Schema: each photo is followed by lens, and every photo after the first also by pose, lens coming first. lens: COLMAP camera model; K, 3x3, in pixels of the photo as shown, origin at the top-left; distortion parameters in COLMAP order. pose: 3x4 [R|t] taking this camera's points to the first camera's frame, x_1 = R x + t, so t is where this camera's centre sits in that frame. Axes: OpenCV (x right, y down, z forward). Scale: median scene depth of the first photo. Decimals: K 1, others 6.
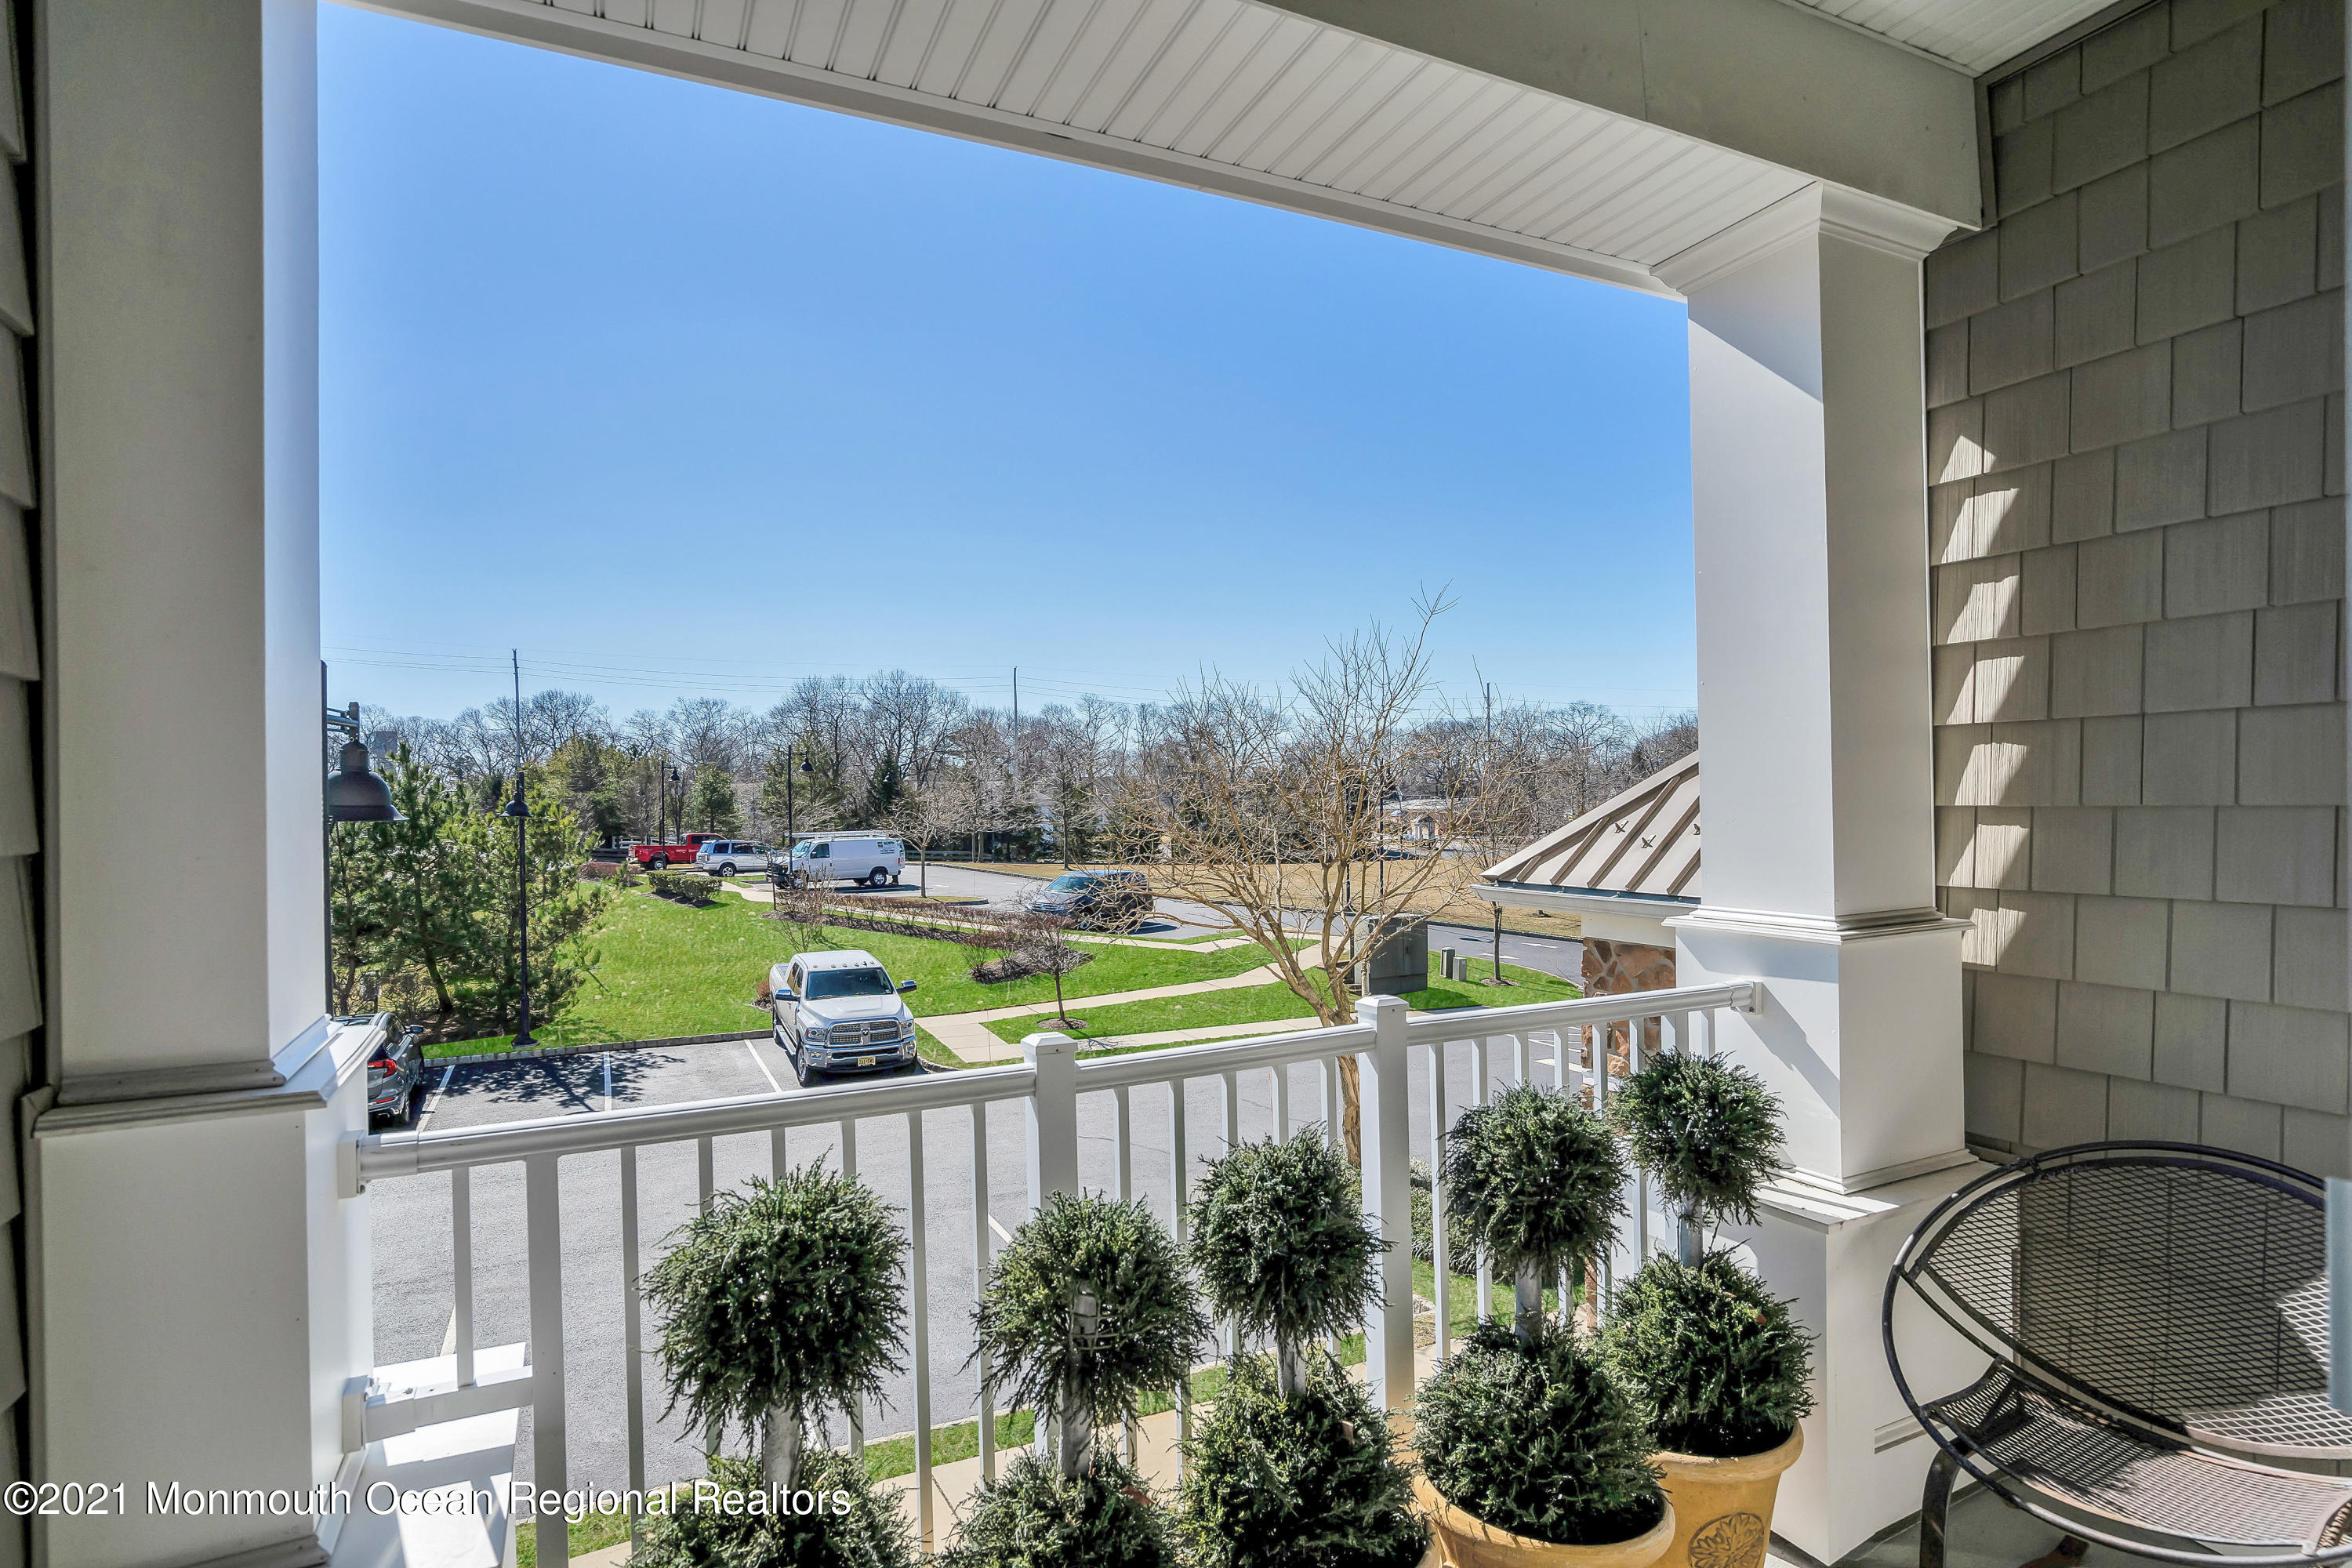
lens RADIAL K [[1213.3, 0, 1192.2], [0, 1213.3, 790.5], [0, 0, 1]] dist [-0.037833, 0.013827]
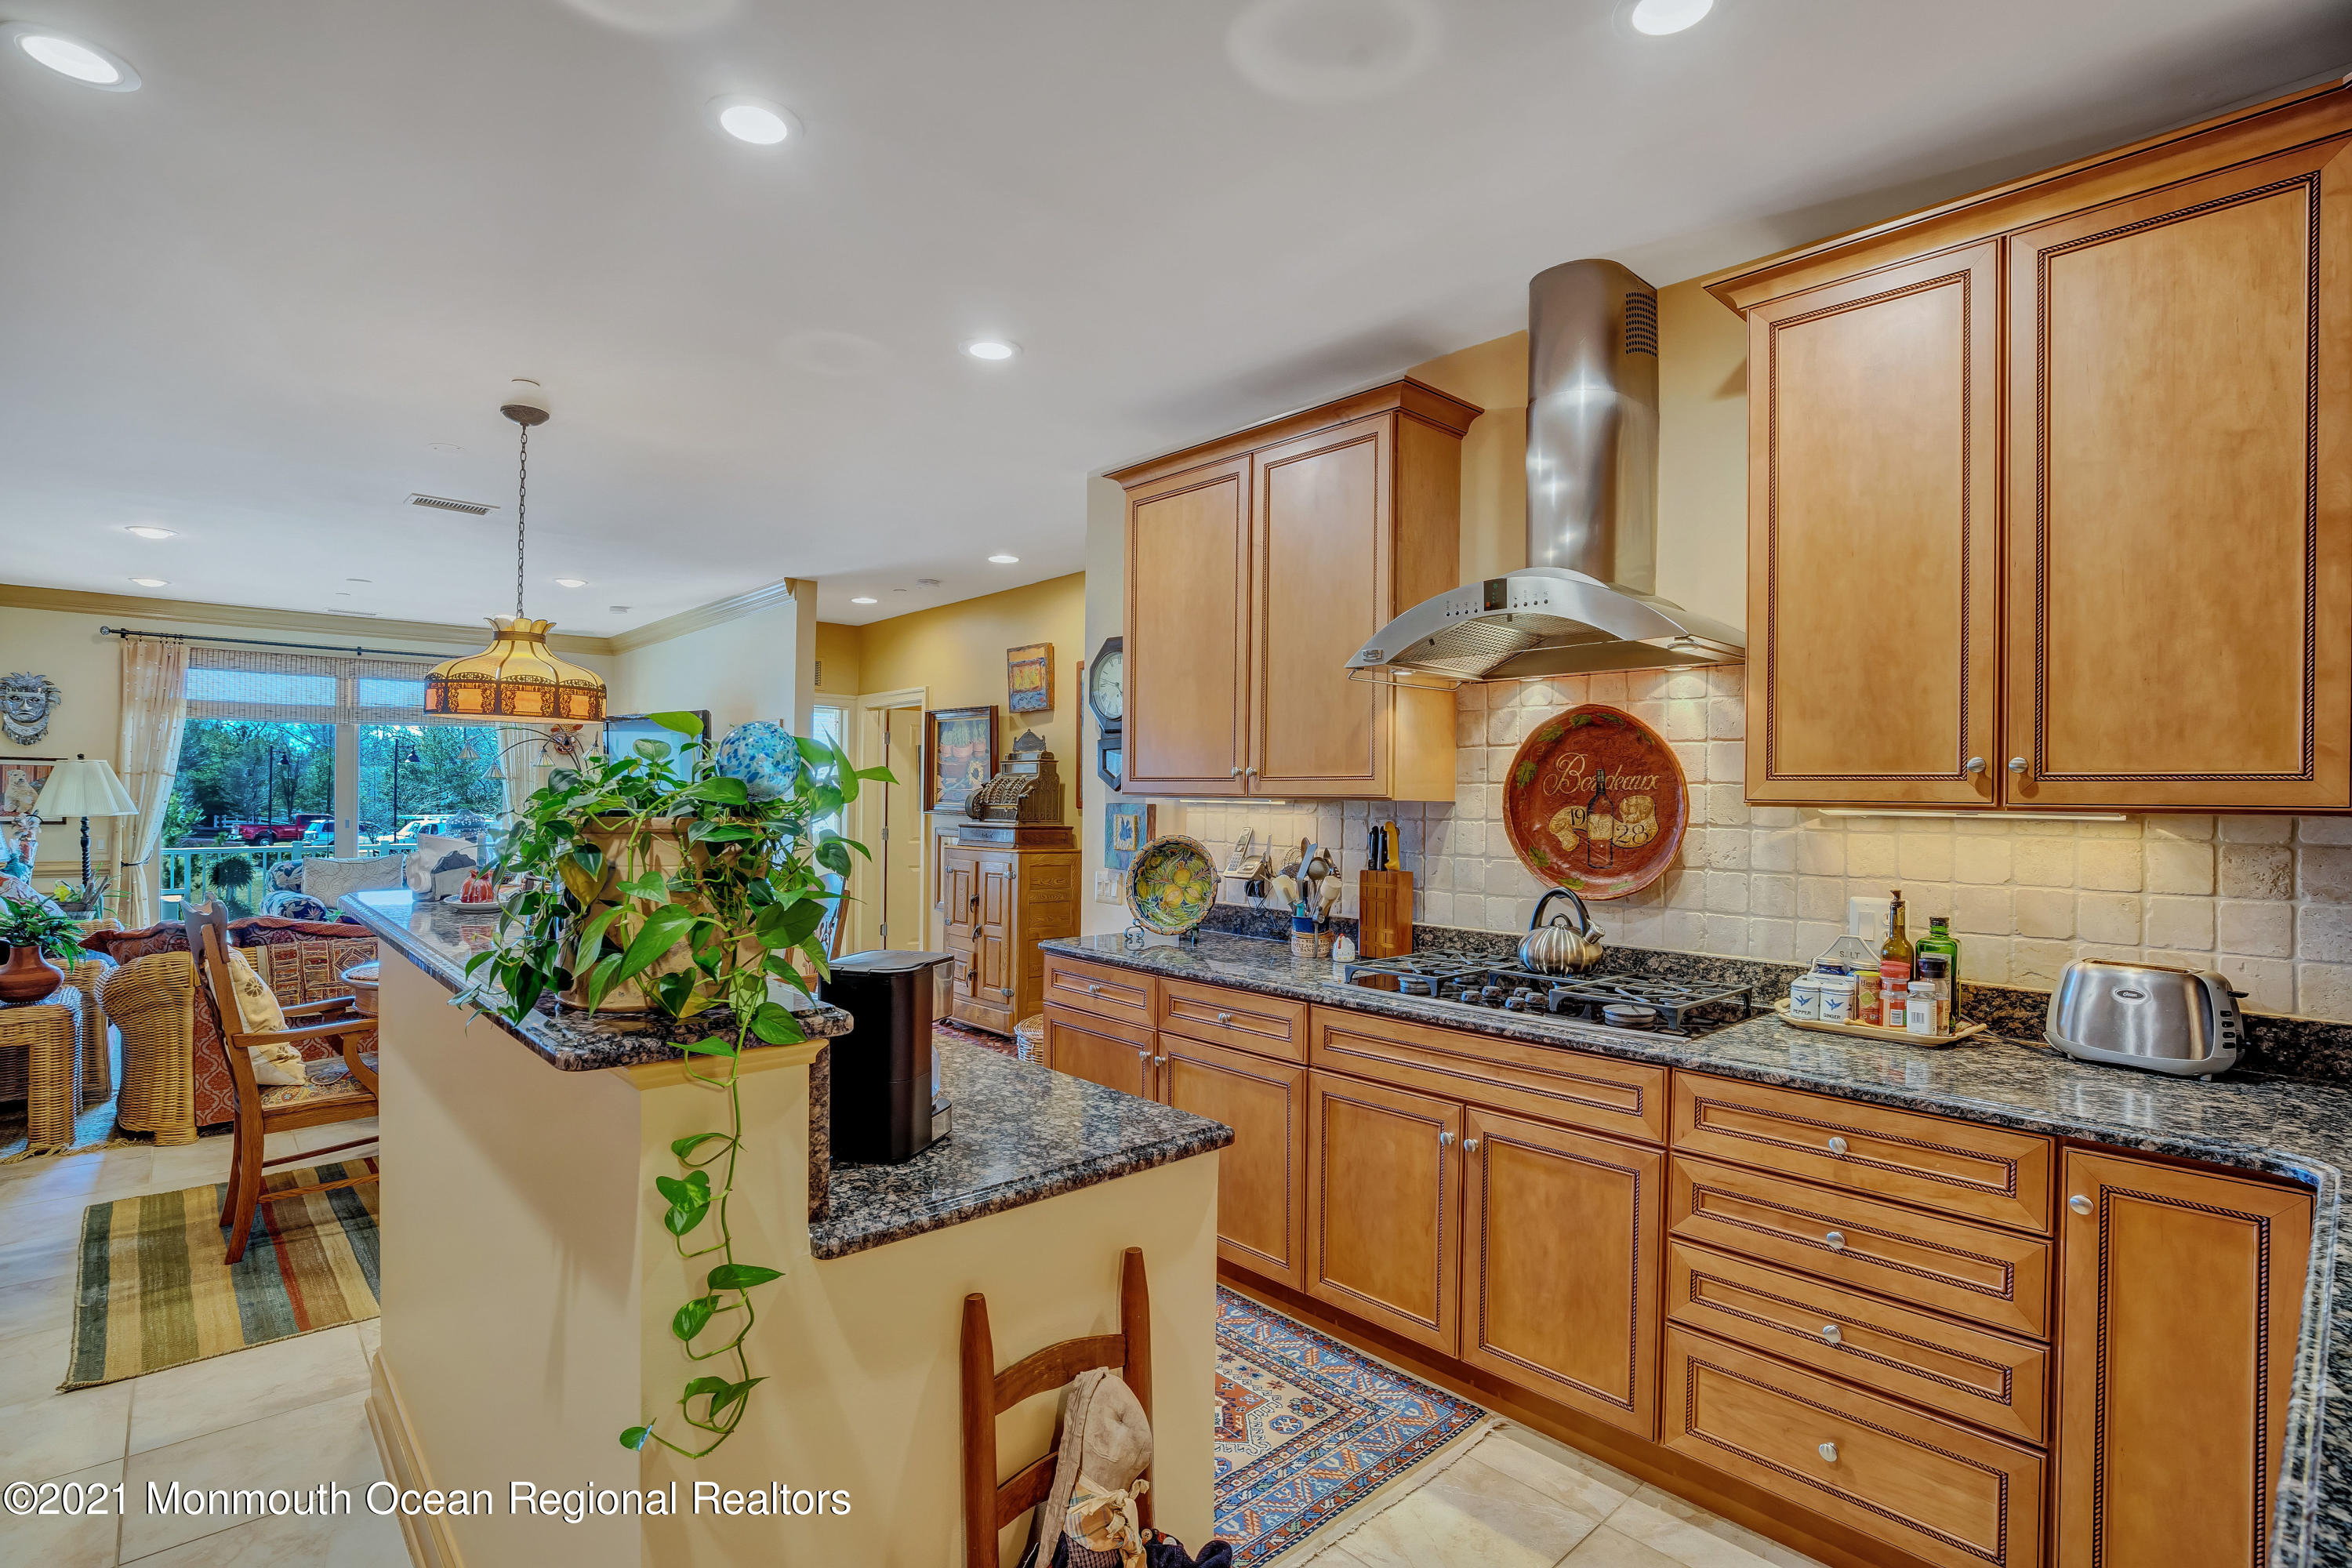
lens RADIAL K [[1112.6, 0, 1192.6], [0, 1112.6, 787.6], [0, 0, 1]] dist [-0.033477, 0.010233]
pose [[0.960572, 0.026187, 0.276796, 0.074848], [-0.026067, 0.999652, -0.004113, -0.004199], [-0.276808, -0.003265, 0.960920, -0.151265]]
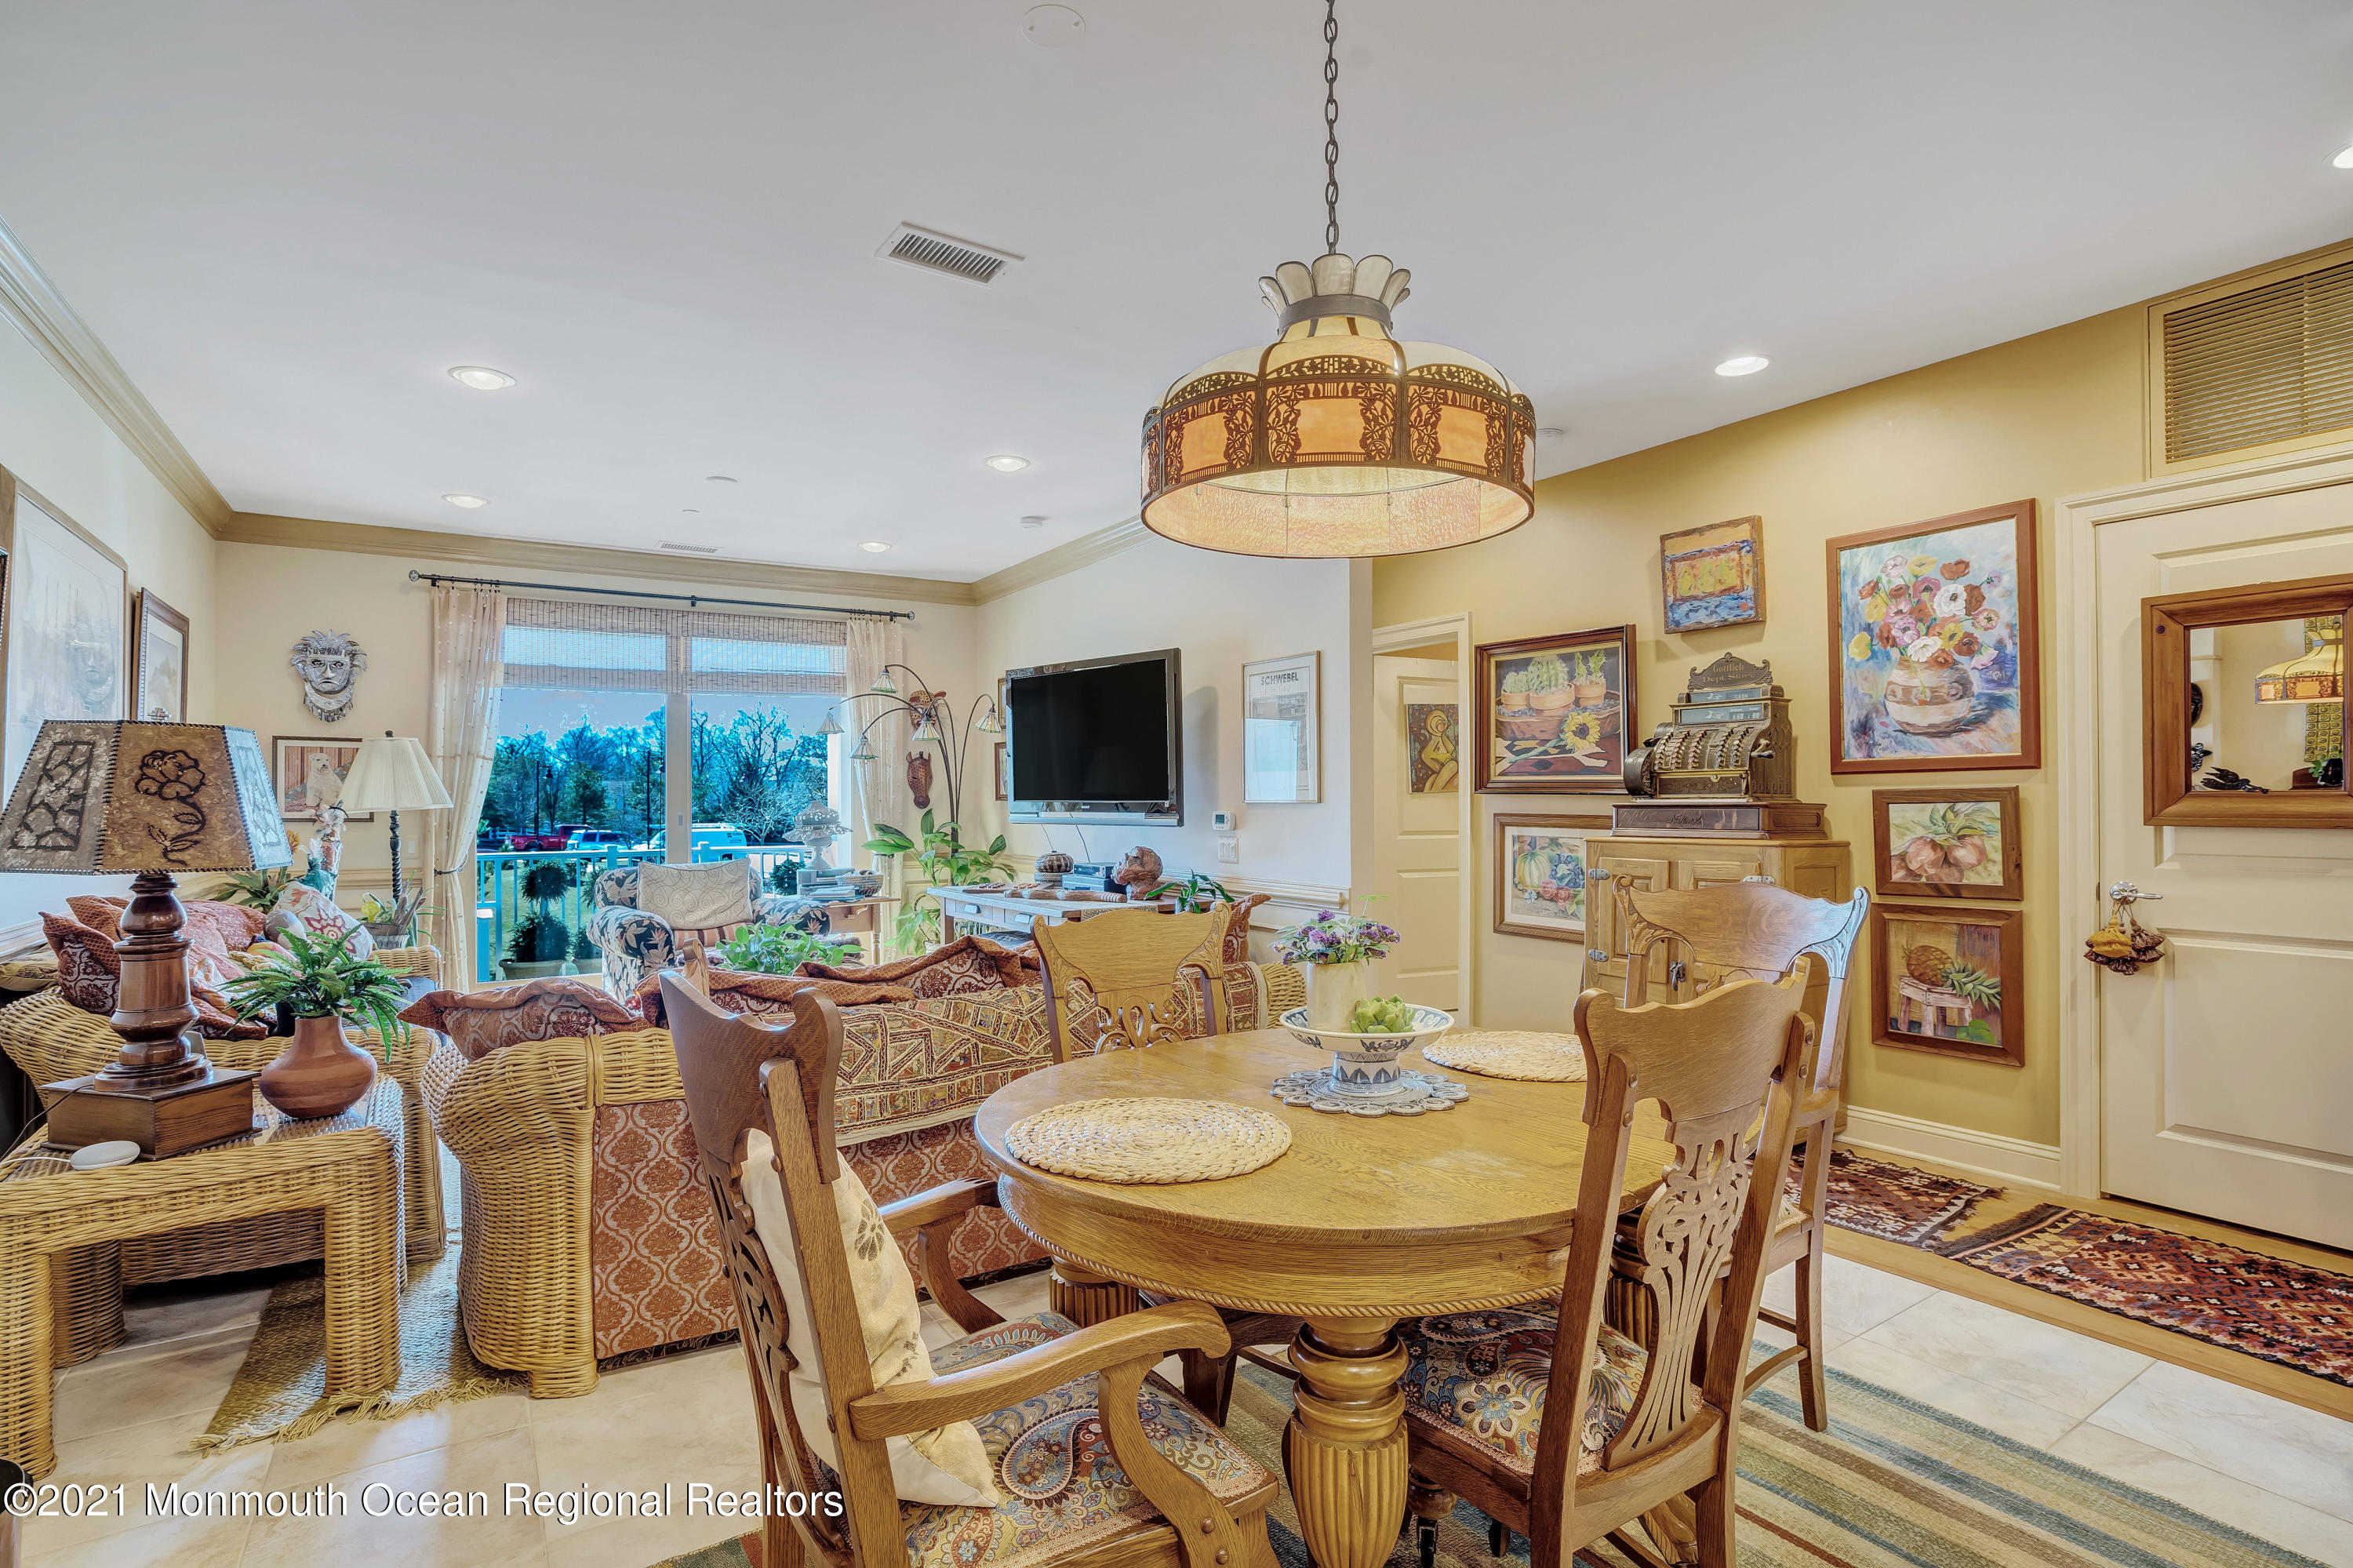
lens RADIAL K [[1125.3, 0, 1186.1], [0, 1125.3, 789.3], [0, 0, 1]] dist [-0.033034, 0.004396]
pose [[0.993622, 0.014279, 0.111855, 0.047057], [-0.013790, 0.999892, -0.005148, -0.000533], [-0.111916, 0.003573, 0.993711, -0.103448]]
